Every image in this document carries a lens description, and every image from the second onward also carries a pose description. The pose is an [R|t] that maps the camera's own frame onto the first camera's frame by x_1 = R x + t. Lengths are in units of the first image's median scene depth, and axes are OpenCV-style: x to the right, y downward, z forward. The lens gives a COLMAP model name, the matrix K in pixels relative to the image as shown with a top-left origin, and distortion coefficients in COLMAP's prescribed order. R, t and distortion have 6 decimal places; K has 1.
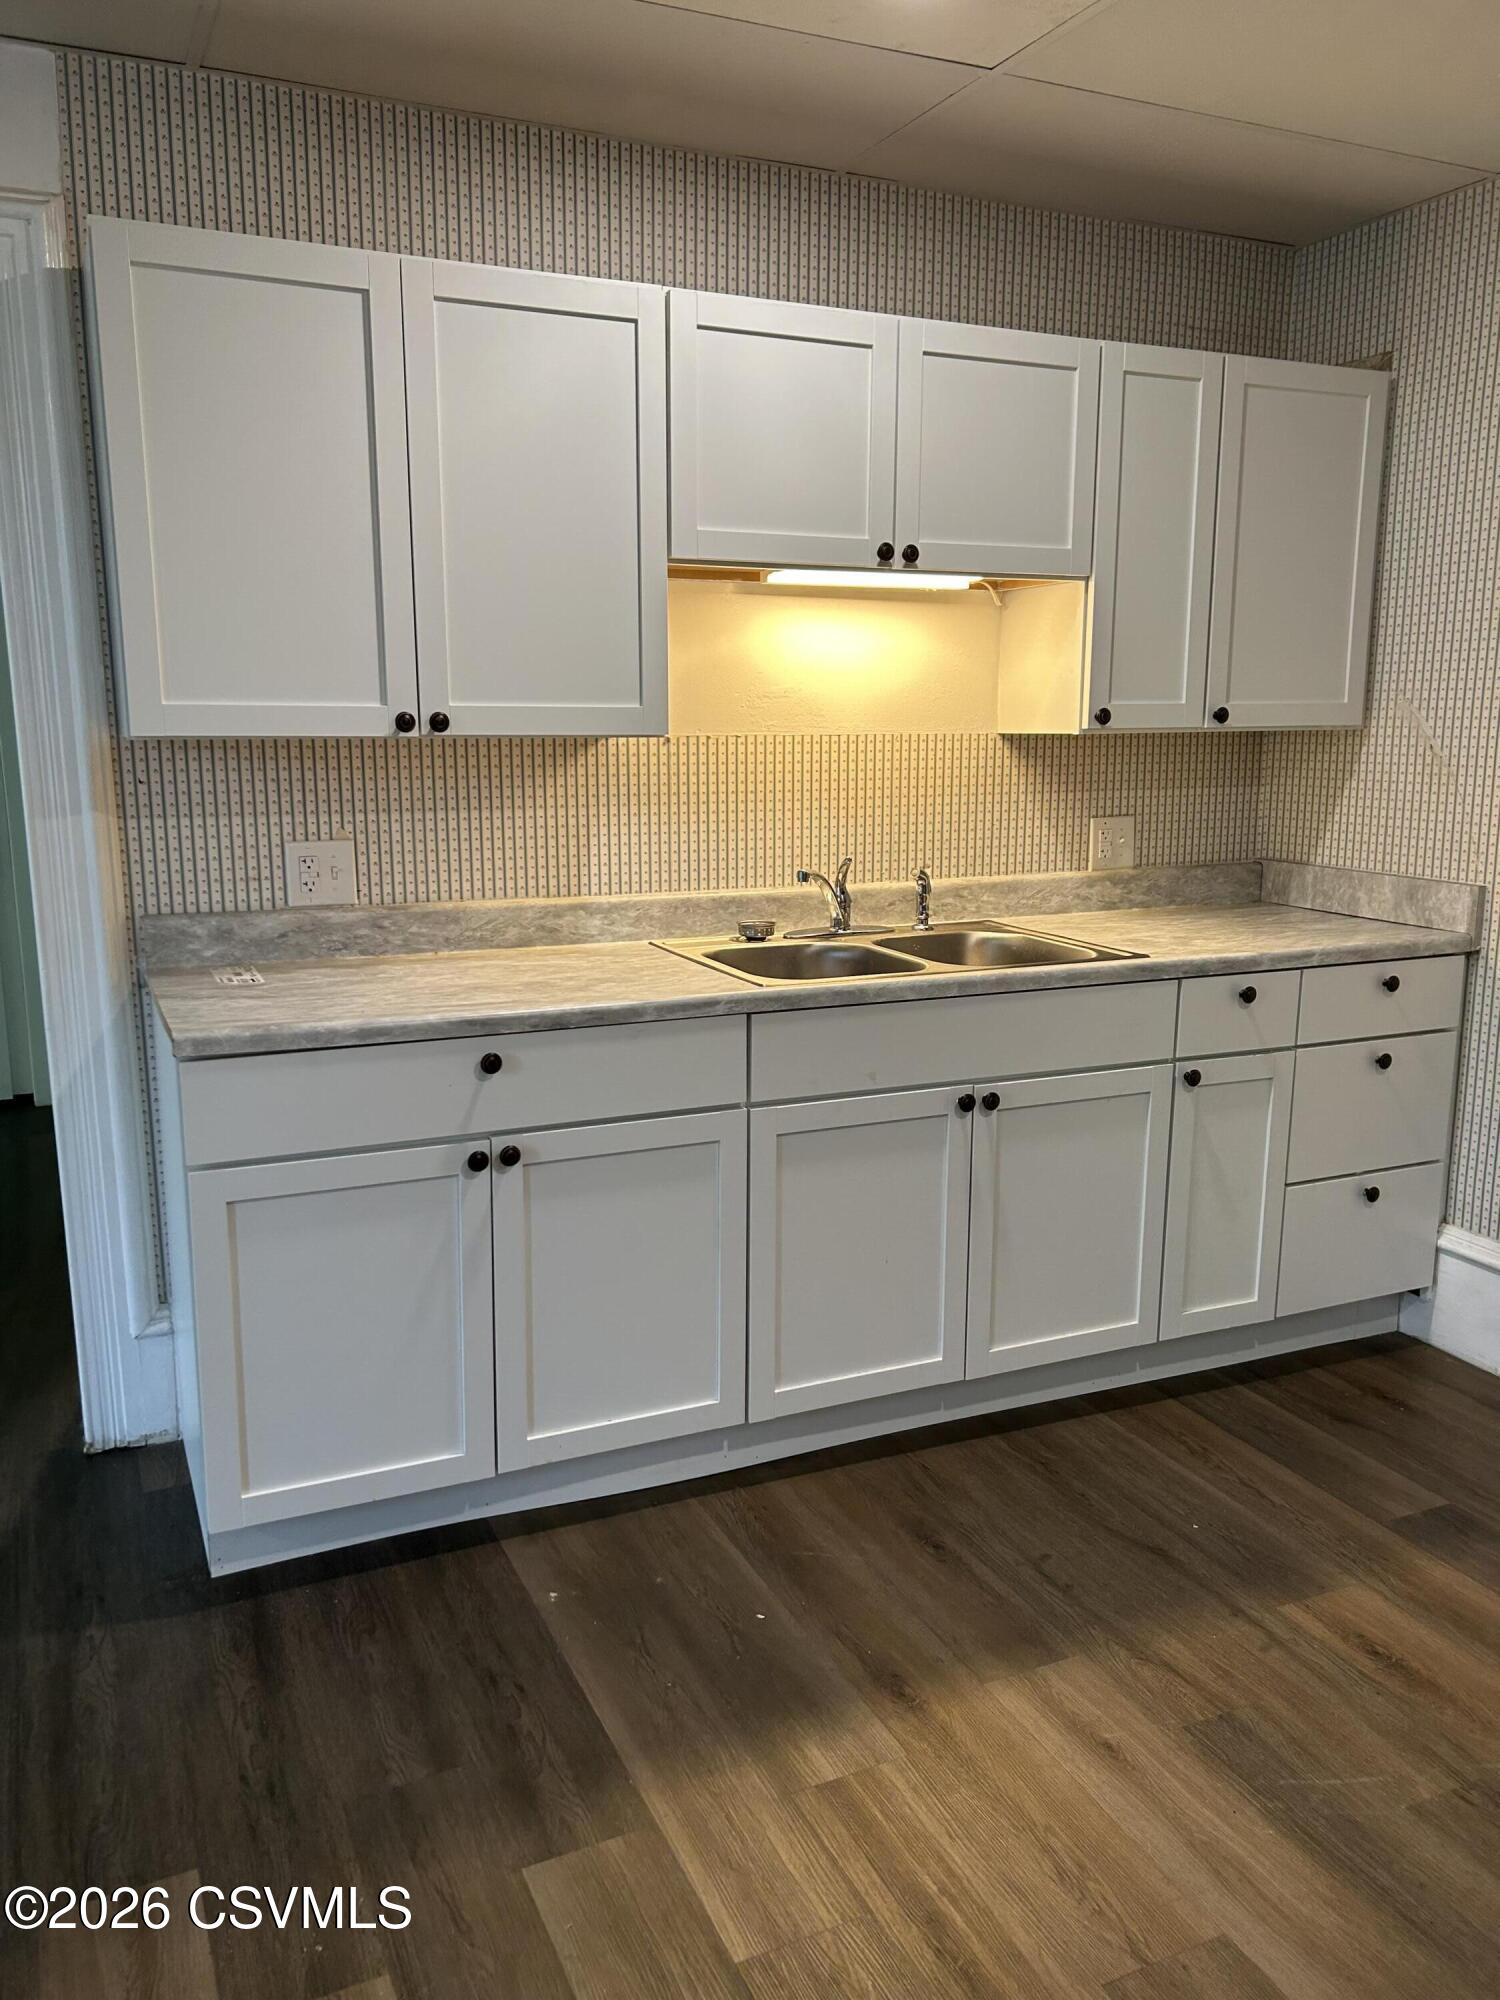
lens RADIAL K [[1500.6, 0, 750.0], [0, 1500.6, 1000.0], [0, 0, 1]] dist [0.038451, -0.003196]
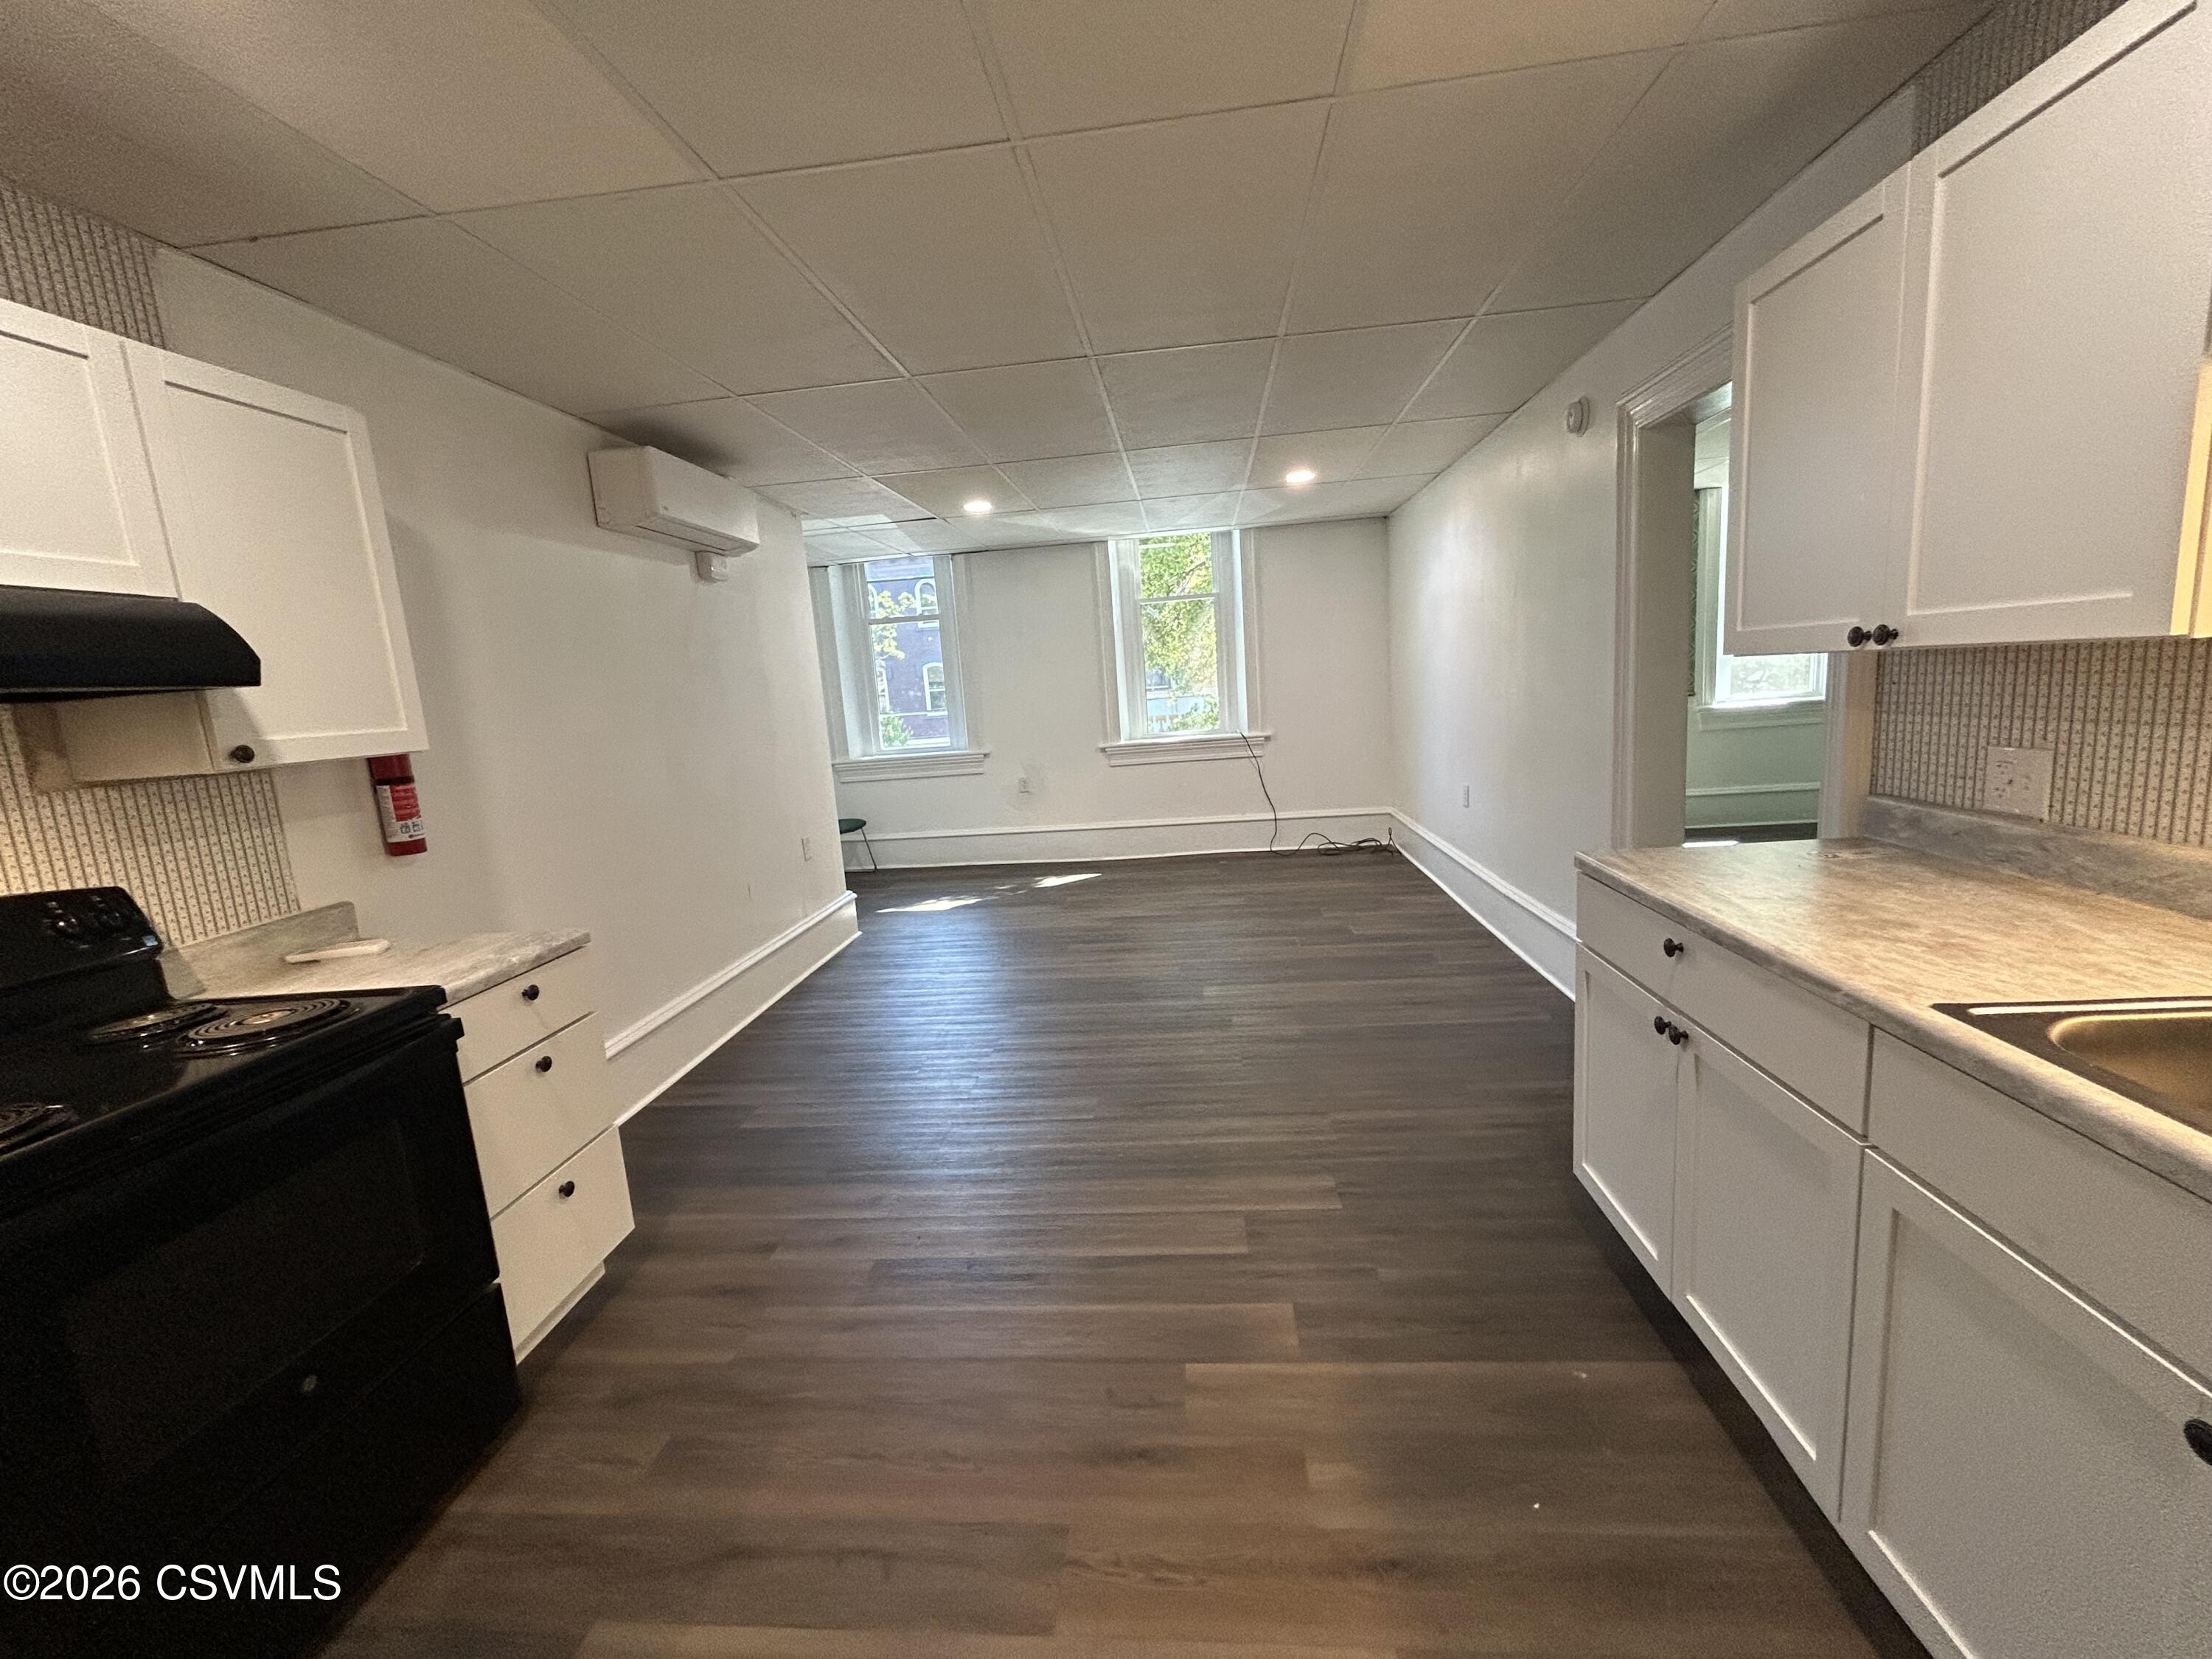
lens RADIAL K [[895.0, 0, 1106.0], [0, 895.0, 829.5], [0, 0, 1]] dist [0.000807, 0.000332]
pose [[-0.499382, 0.174402, -0.848647, 0.503710], [-0.089413, 0.963925, 0.250708, -0.147407], [0.861756, 0.201079, -0.465773, 0.778759]]
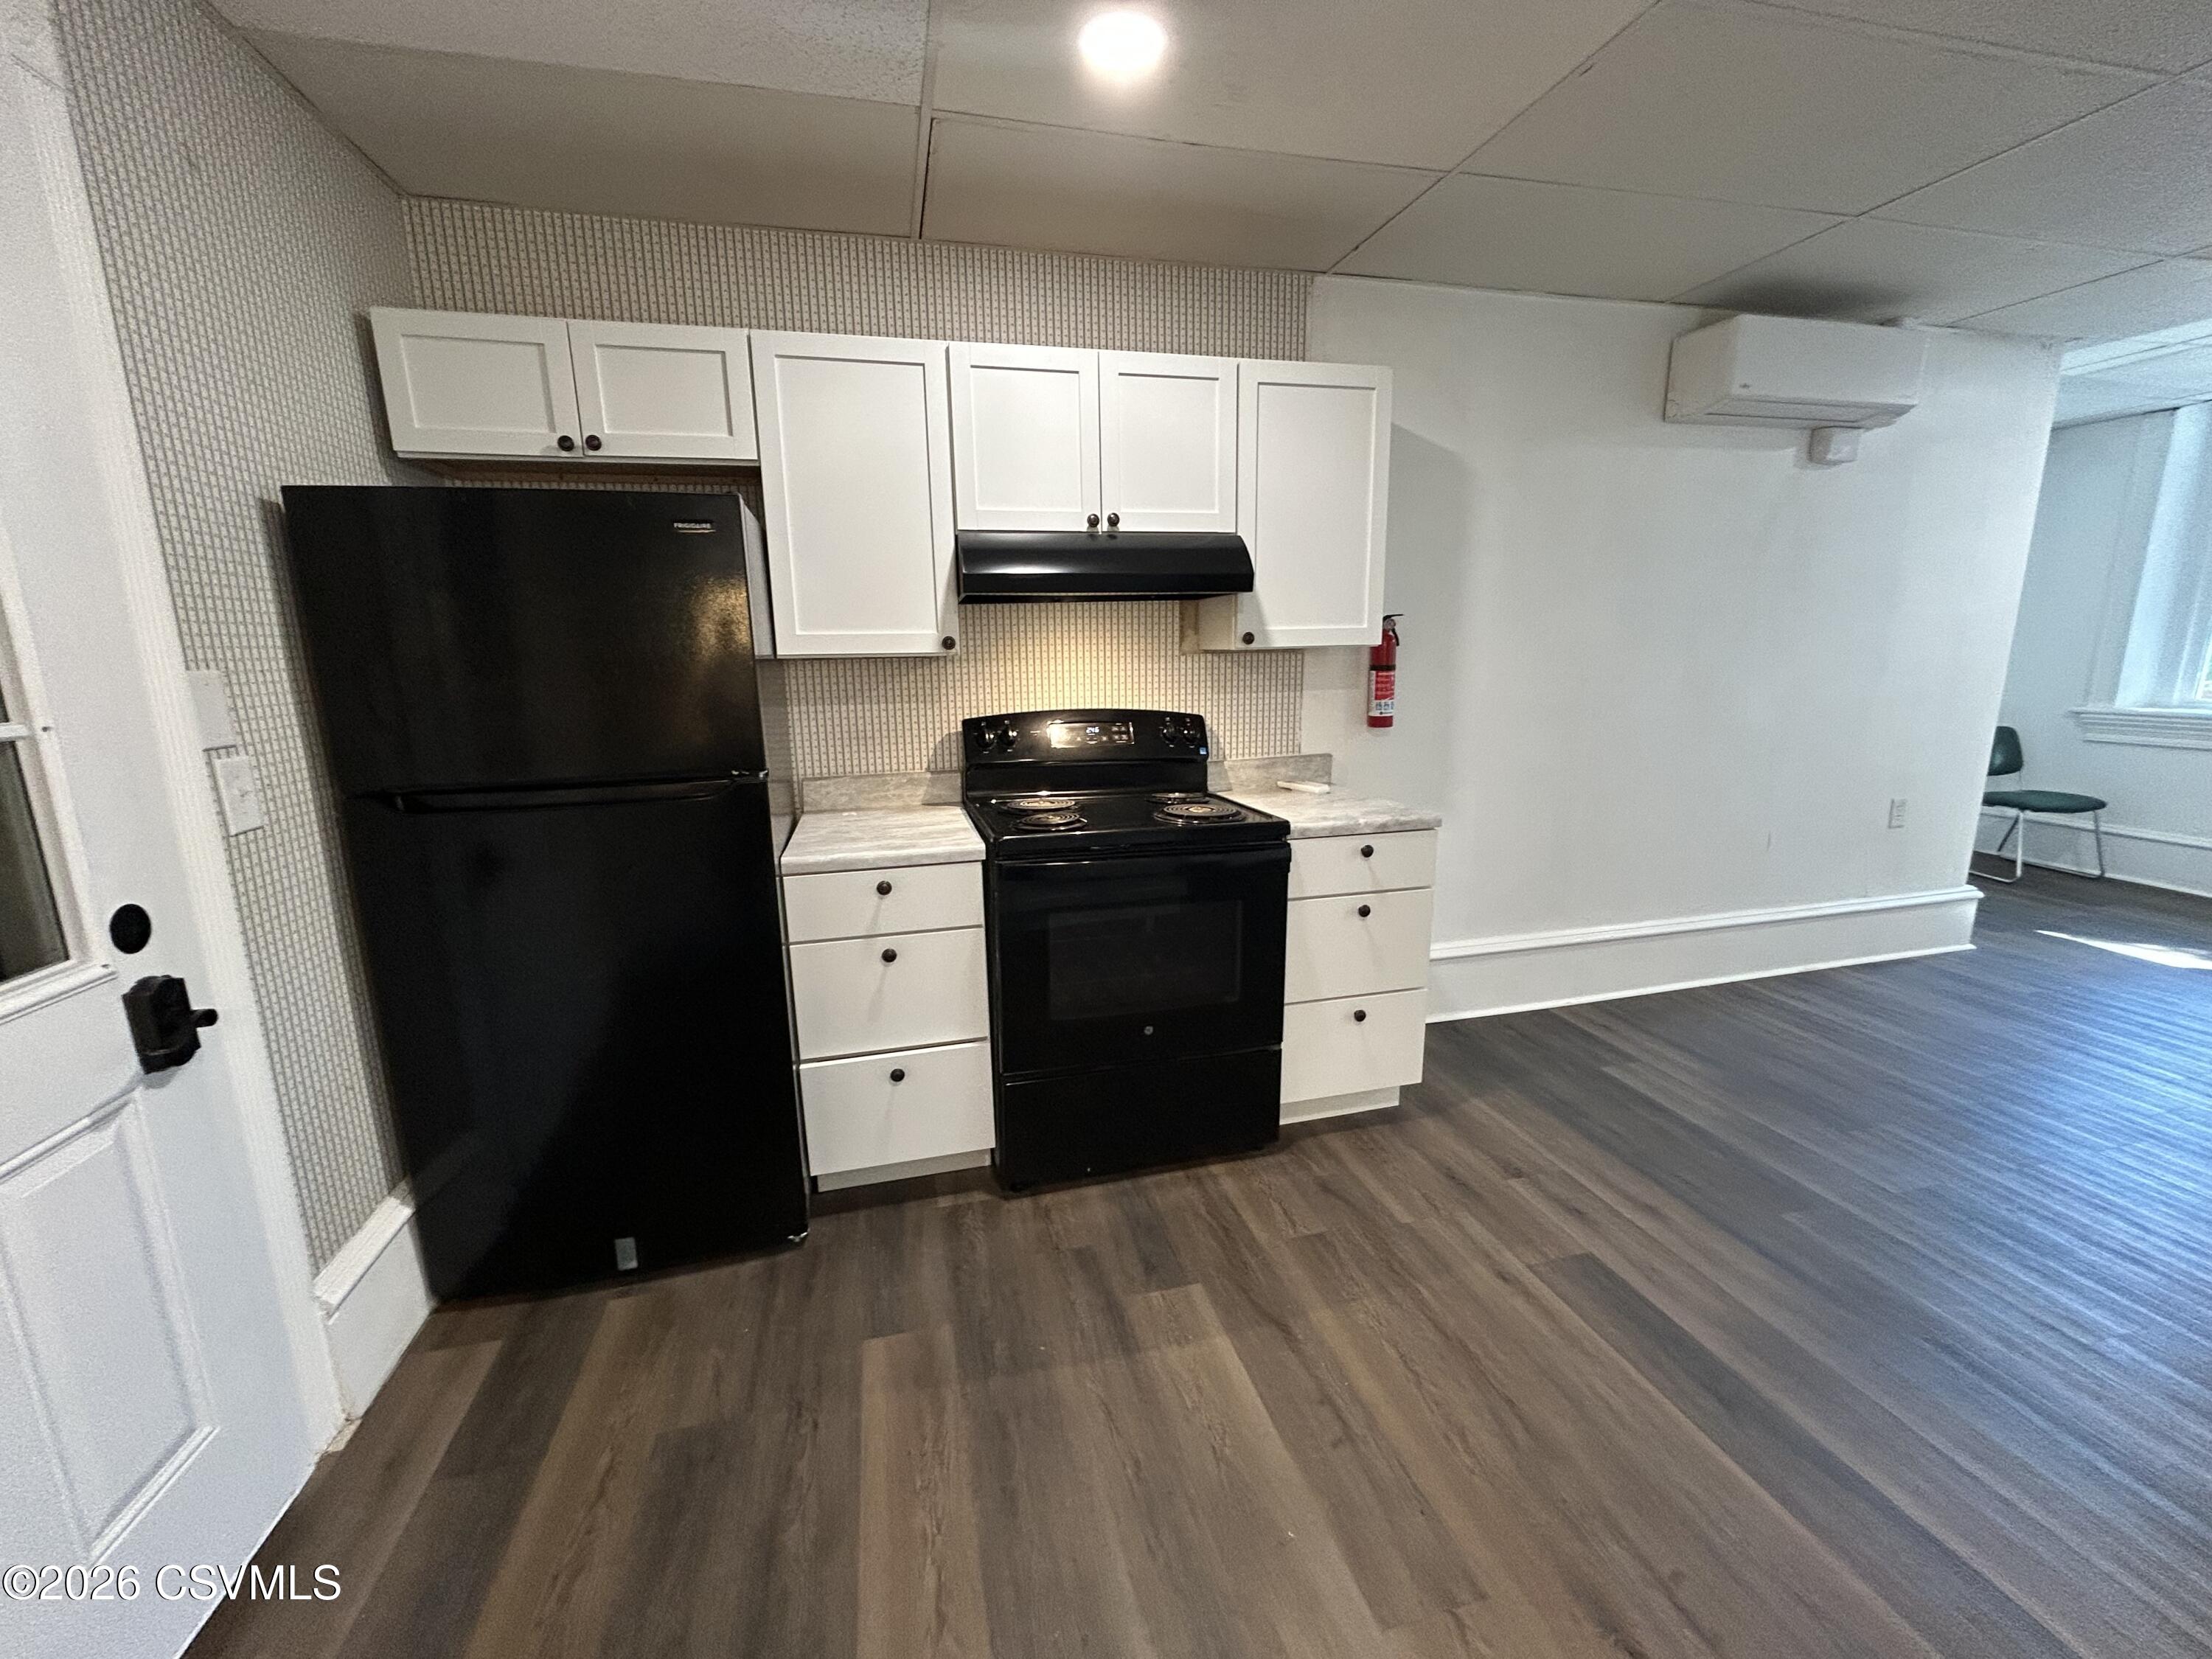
lens RADIAL K [[895.0, 0, 1106.0], [0, 895.0, 829.5], [0, 0, 1]] dist [0.000807, 0.000332]
pose [[-0.984115, -0.019567, 0.176450, 0.255146], [0.049180, 0.924961, 0.376866, -0.160422], [-0.170583, 0.379558, -0.909306, 0.897152]]
